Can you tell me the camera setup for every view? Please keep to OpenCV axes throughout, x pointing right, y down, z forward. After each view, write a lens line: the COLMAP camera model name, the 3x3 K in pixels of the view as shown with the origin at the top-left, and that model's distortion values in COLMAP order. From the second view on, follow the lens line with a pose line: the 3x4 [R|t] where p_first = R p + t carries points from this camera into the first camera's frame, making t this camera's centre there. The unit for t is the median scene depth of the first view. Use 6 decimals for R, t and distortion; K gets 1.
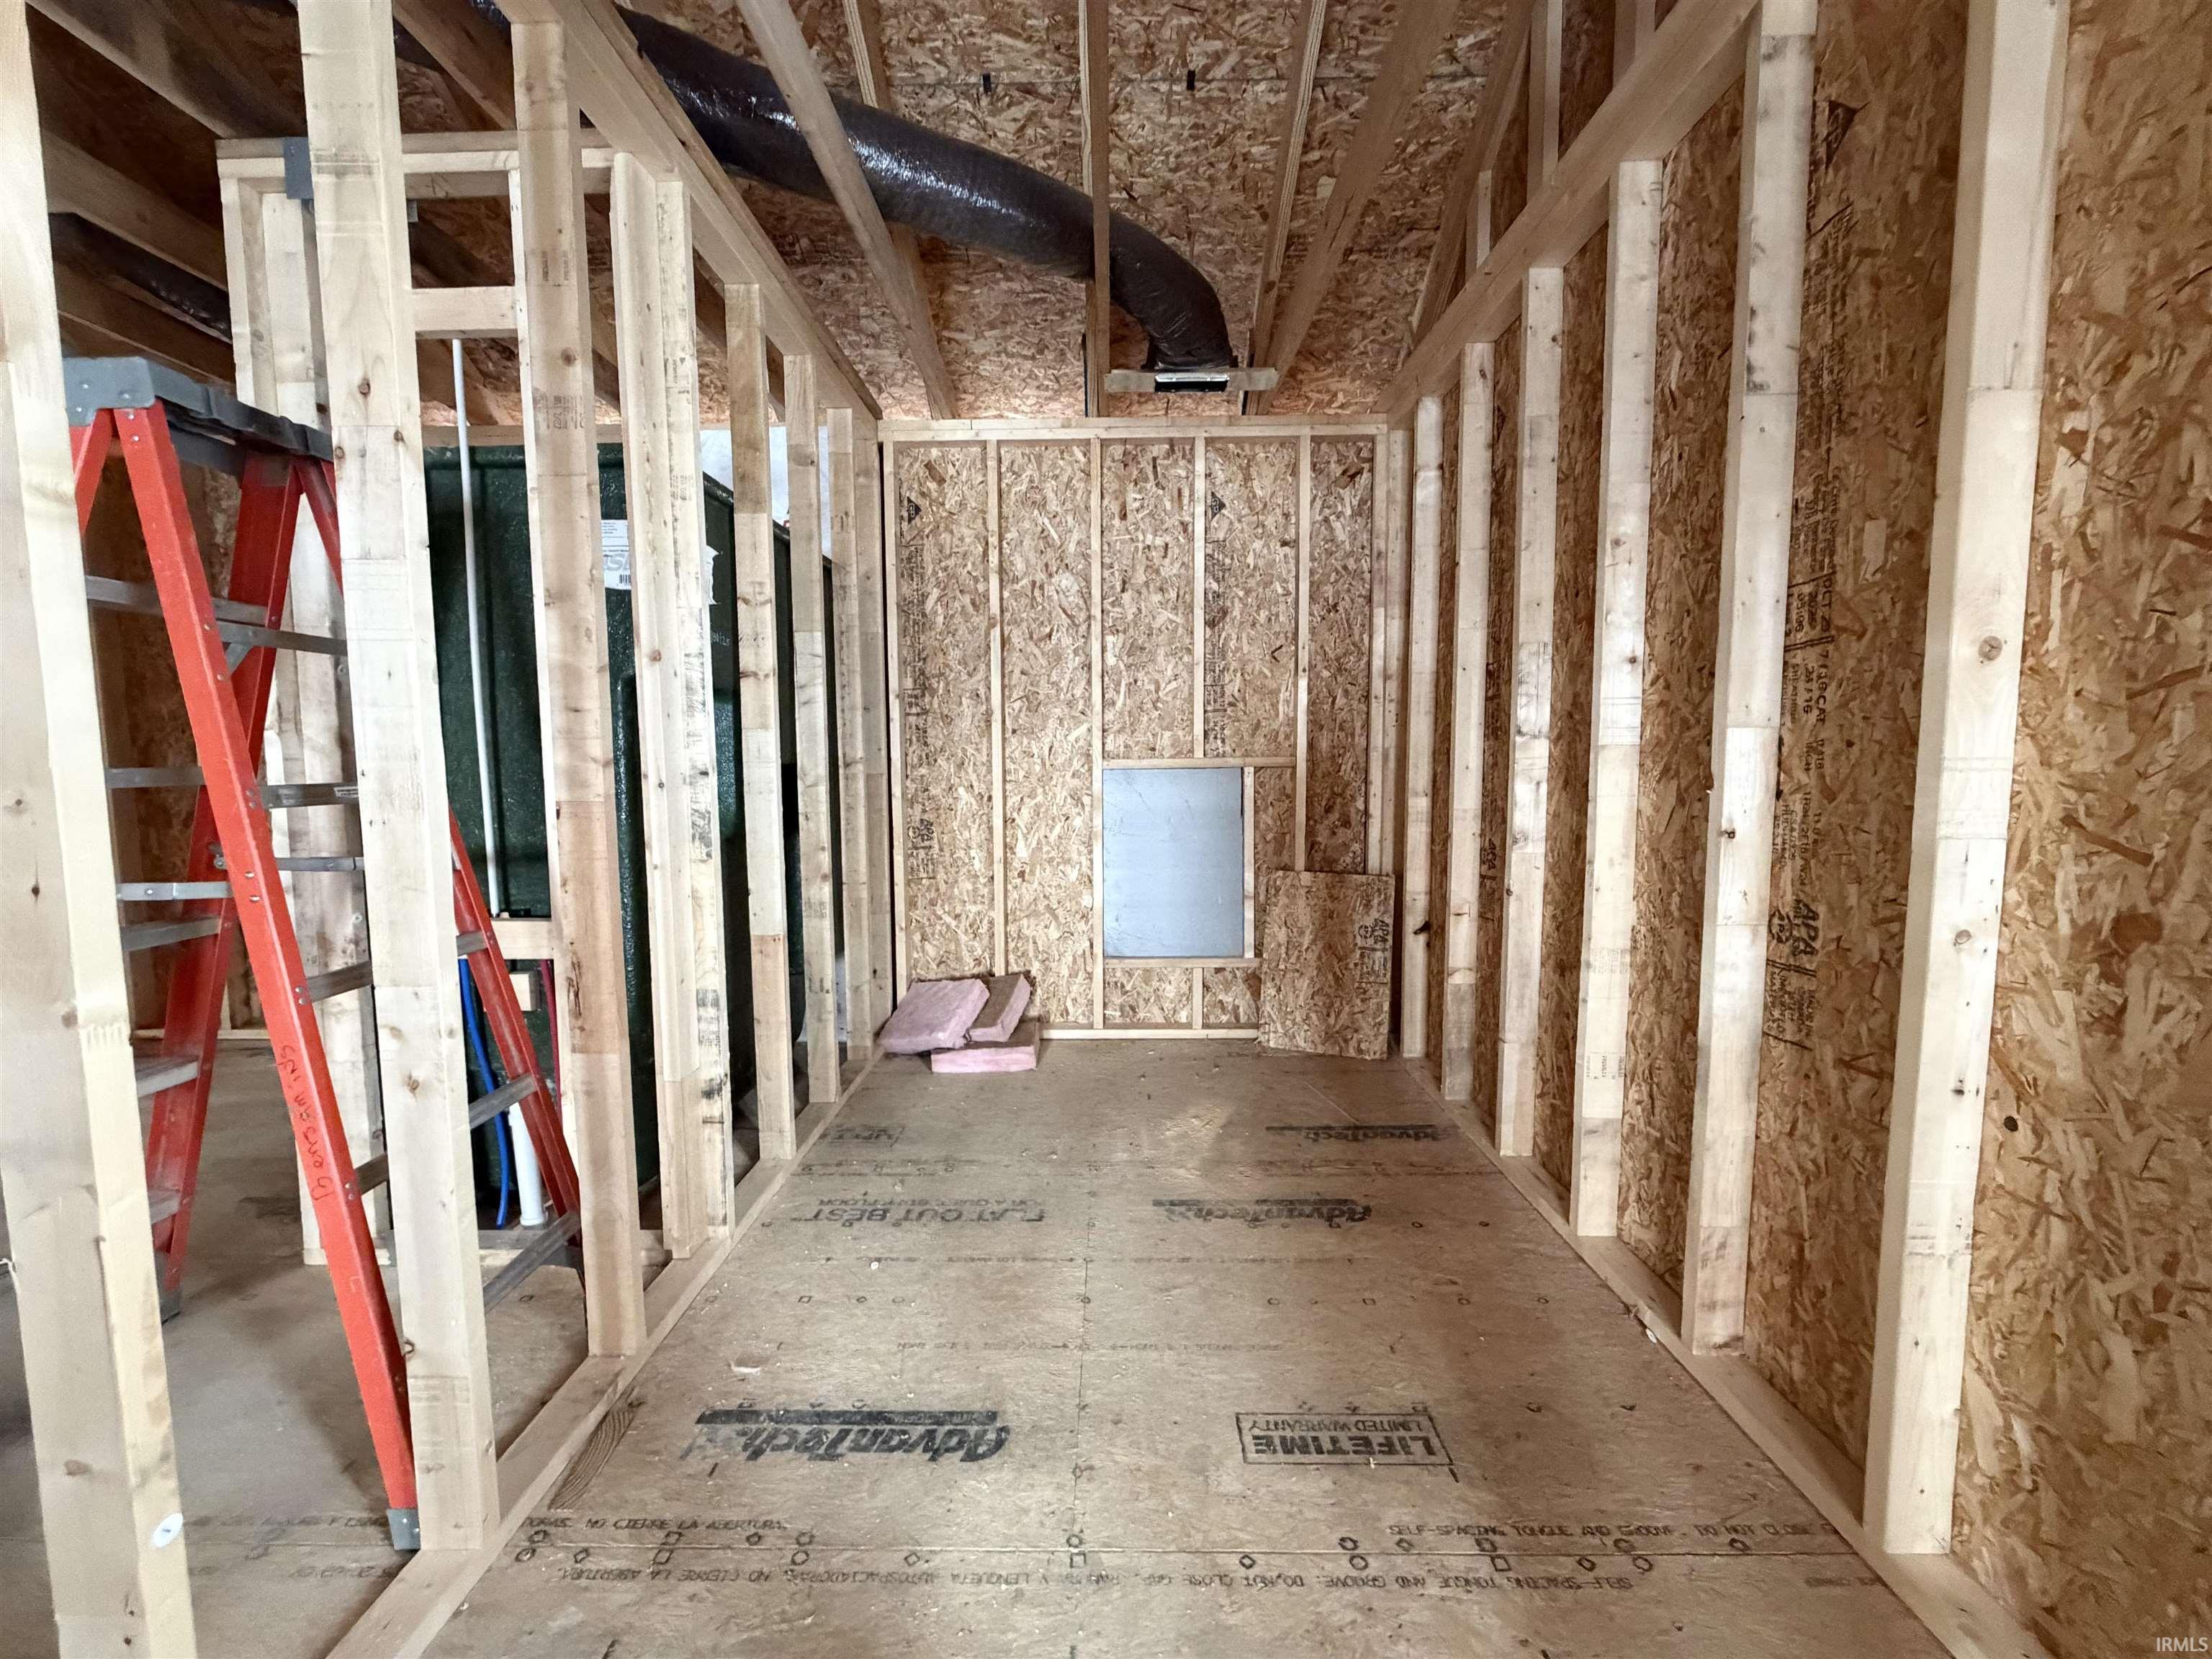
lens RADIAL K [[877.1, 0, 1105.7], [0, 877.1, 826.7], [0, 0, 1]] dist [0.001684, 0.000225]
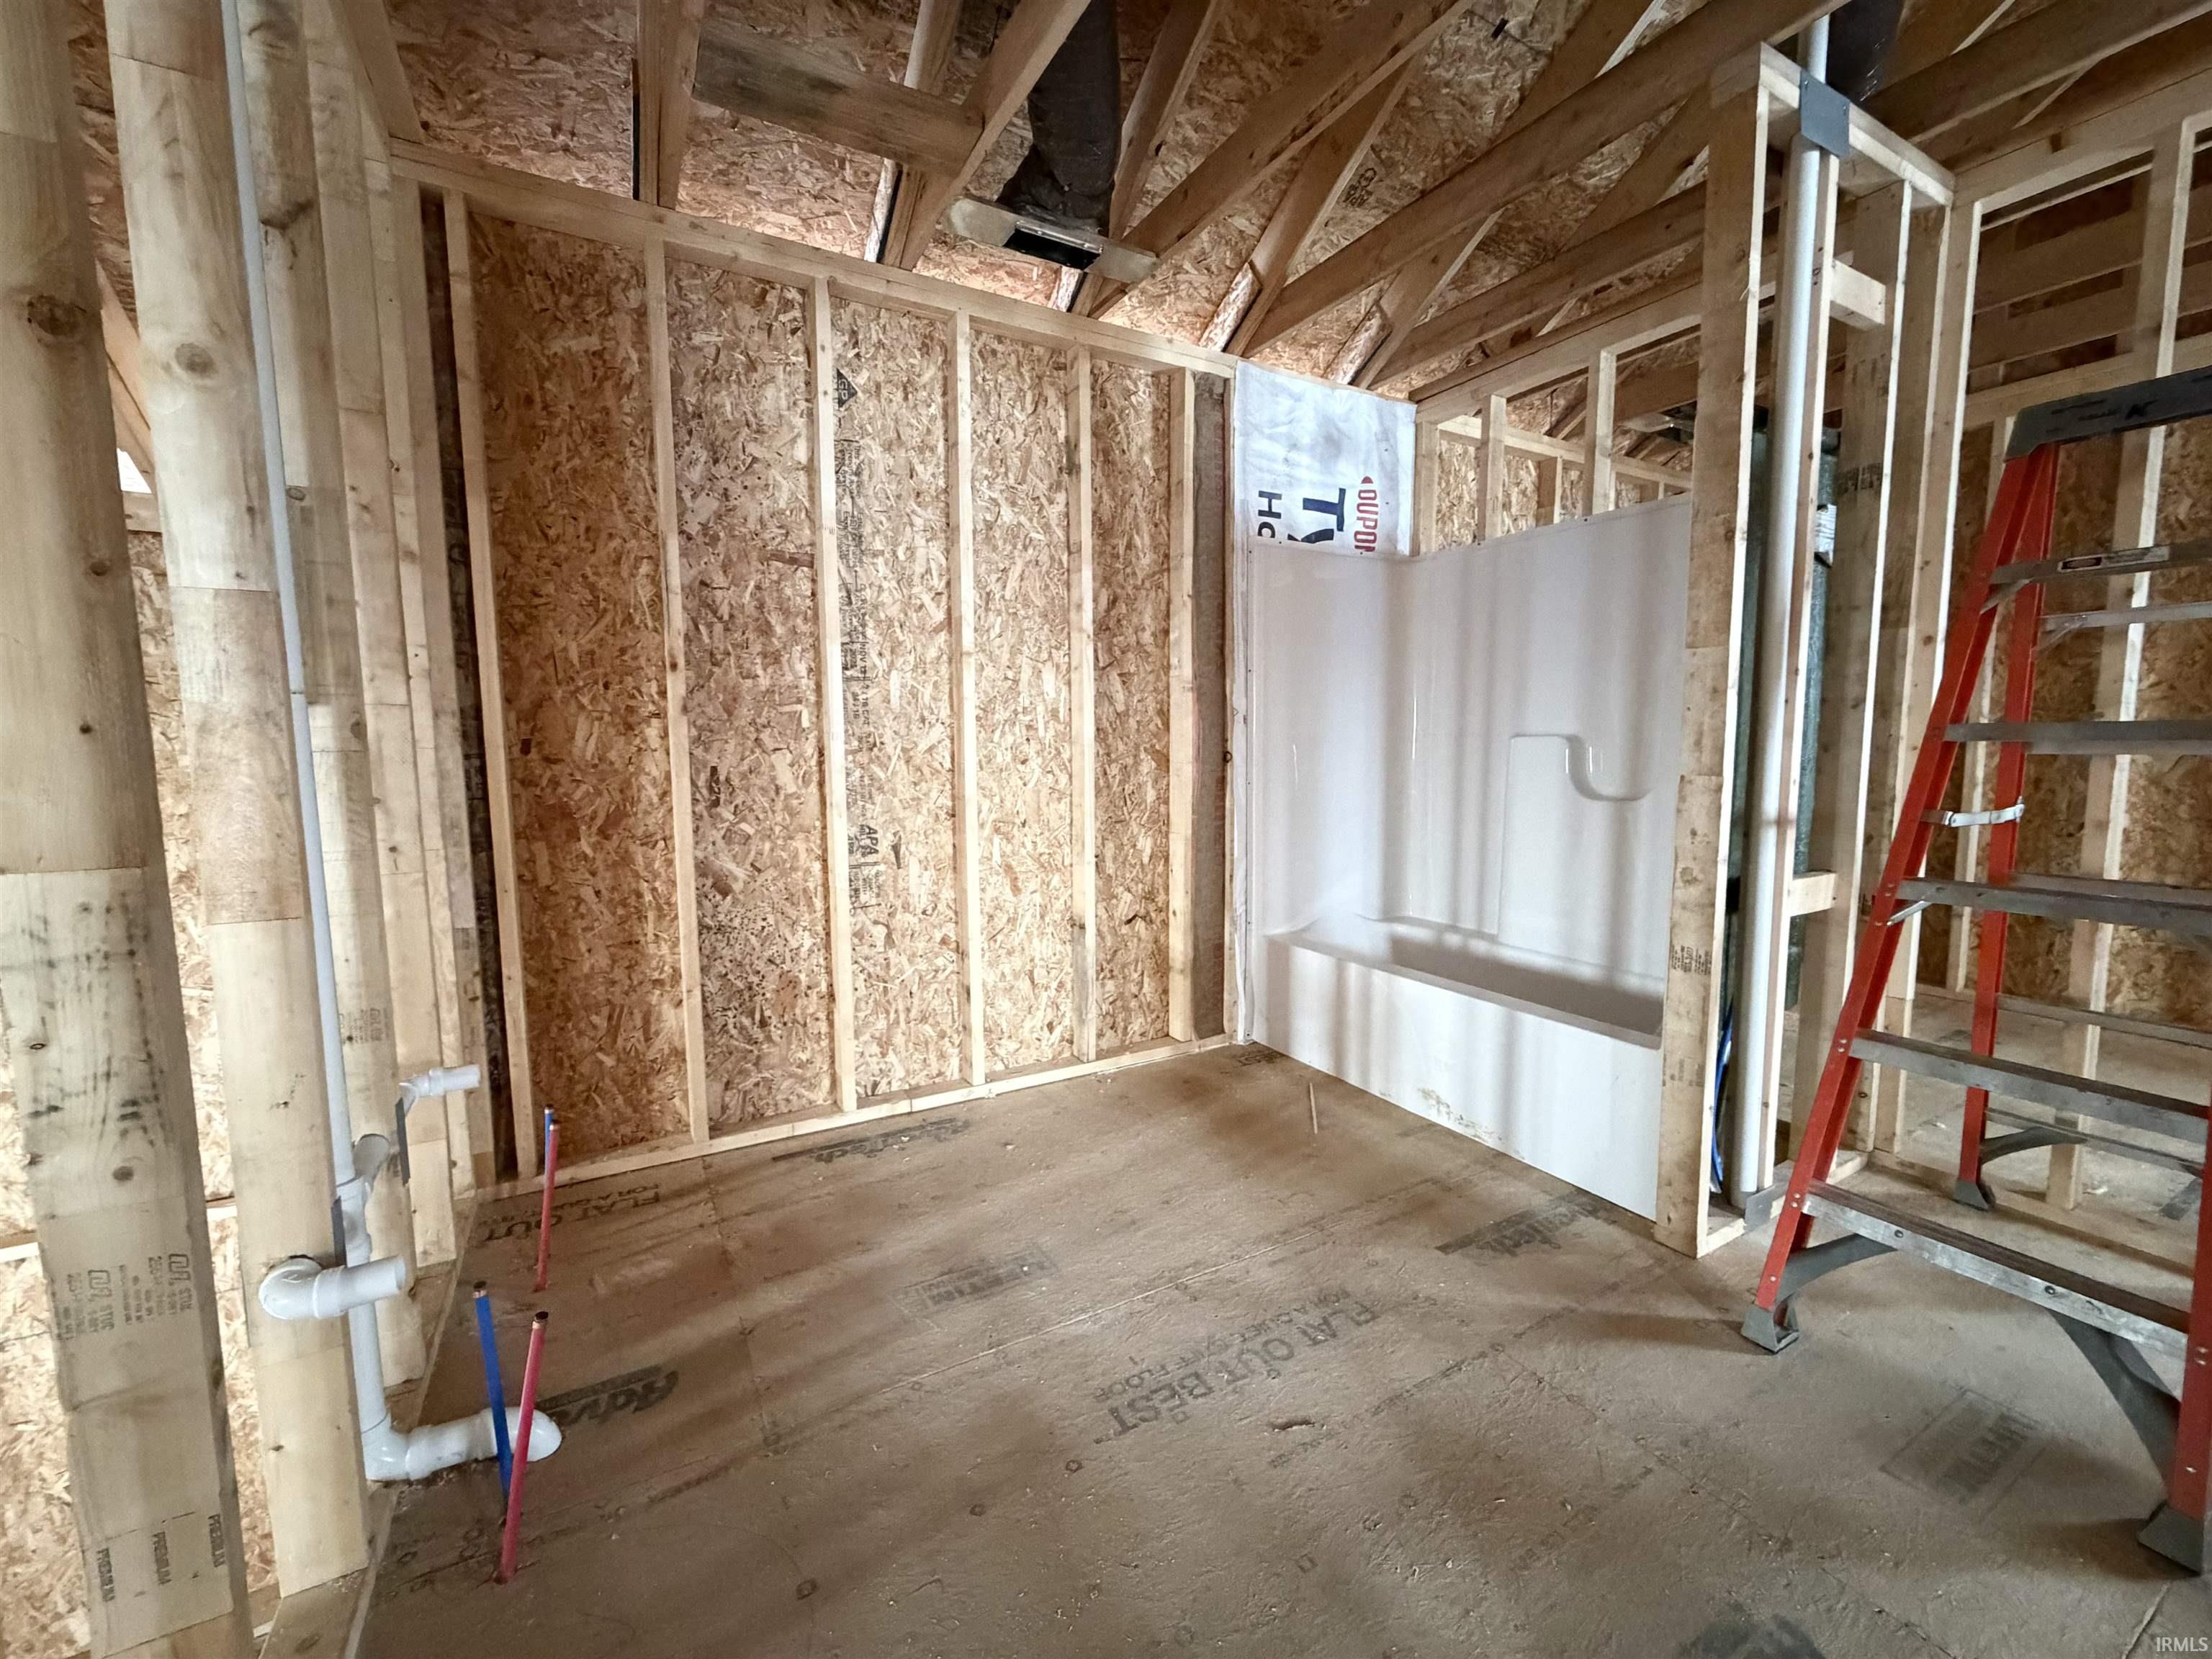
lens RADIAL K [[877.1, 0, 1107.0], [0, 877.1, 829.4], [0, 0, 1]] dist [0.001684, 0.000225]
pose [[0.866539, -0.049283, 0.496670, -2.032706], [0.042983, 0.998785, 0.024114, -0.010635], [-0.497254, 0.000453, 0.867605, 0.517170]]
